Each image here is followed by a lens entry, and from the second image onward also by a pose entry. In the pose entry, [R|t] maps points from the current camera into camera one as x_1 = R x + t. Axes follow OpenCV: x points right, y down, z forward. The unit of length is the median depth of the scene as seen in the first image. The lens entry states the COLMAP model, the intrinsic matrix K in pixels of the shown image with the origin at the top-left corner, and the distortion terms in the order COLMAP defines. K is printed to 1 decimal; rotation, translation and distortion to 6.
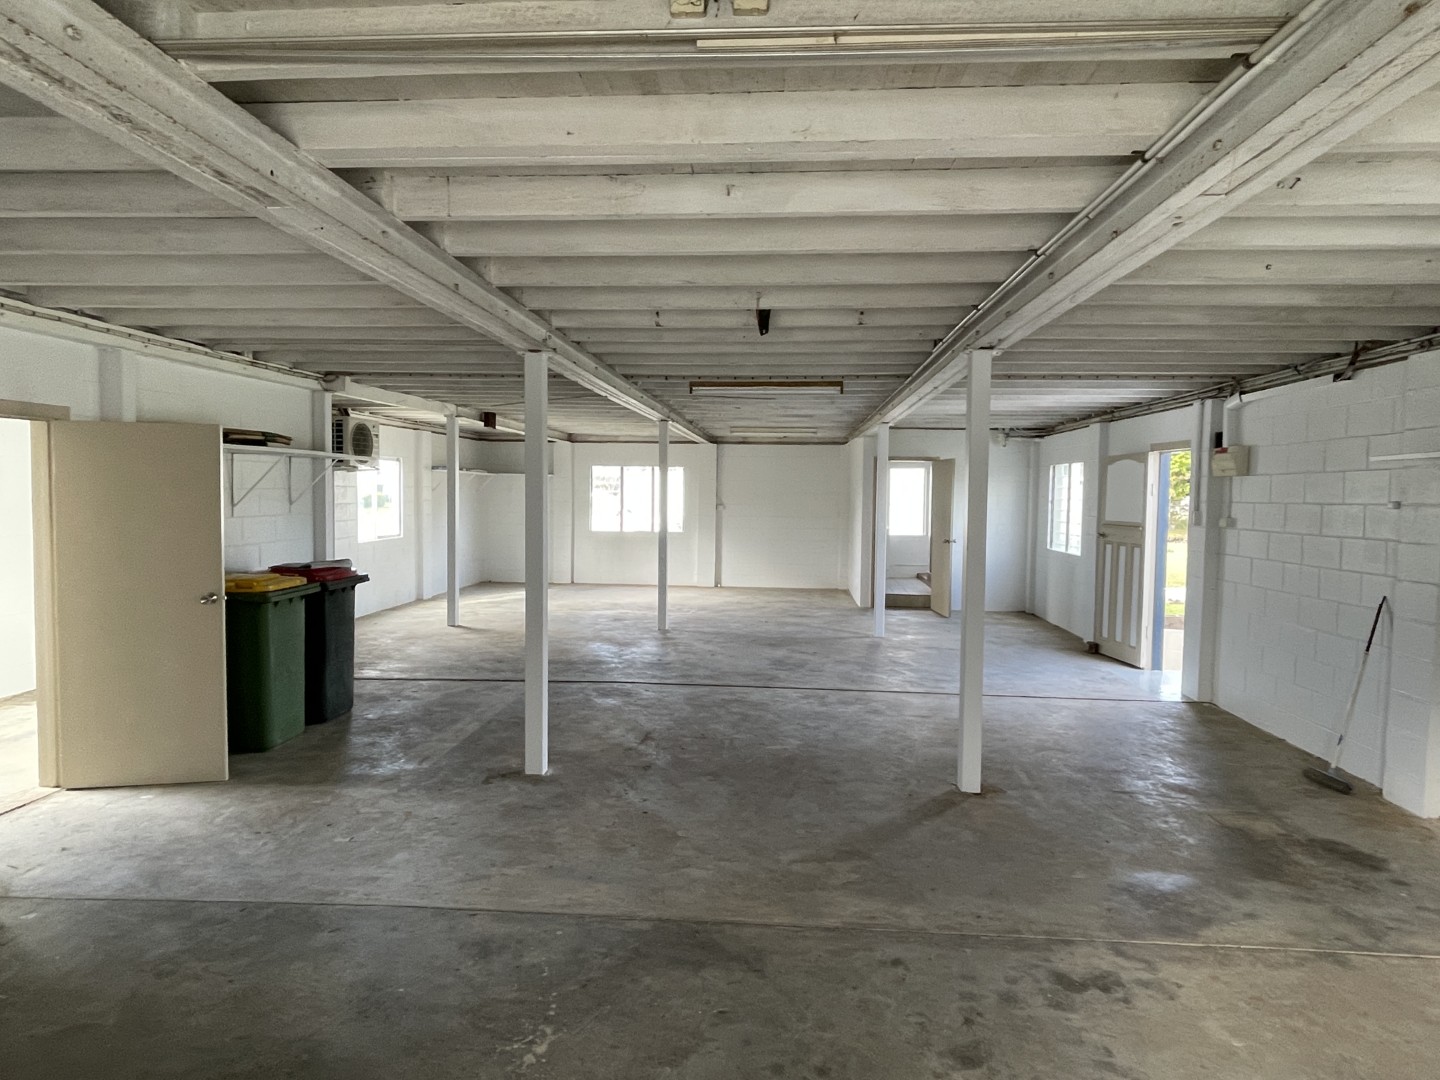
lens RADIAL K [[853.9, 0, 724.9], [0, 853.9, 538.0], [0, 0, 1]] dist [-0.016366, 0.010714]
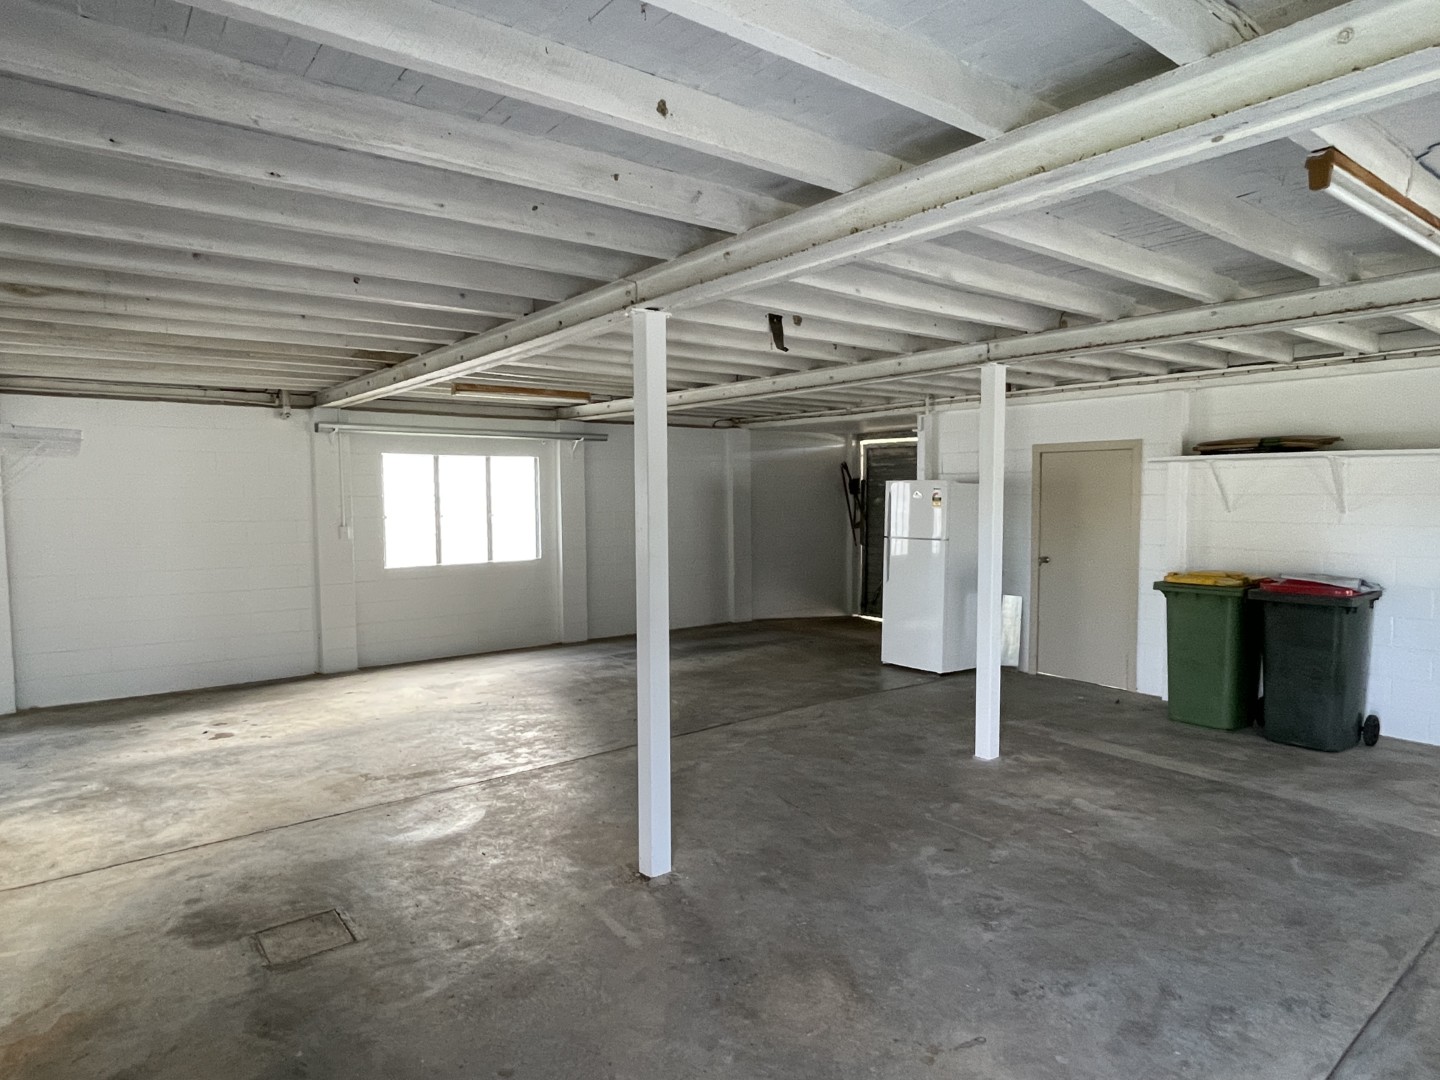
lens RADIAL K [[853.9, 0, 722.1], [0, 853.9, 542.7], [0, 0, 1]] dist [-0.016366, 0.010714]
pose [[-0.748965, 0.035186, -0.661674, 0.919597], [-0.044782, 0.993618, 0.103527, -0.112216], [0.661094, 0.107169, -0.742610, 1.955585]]
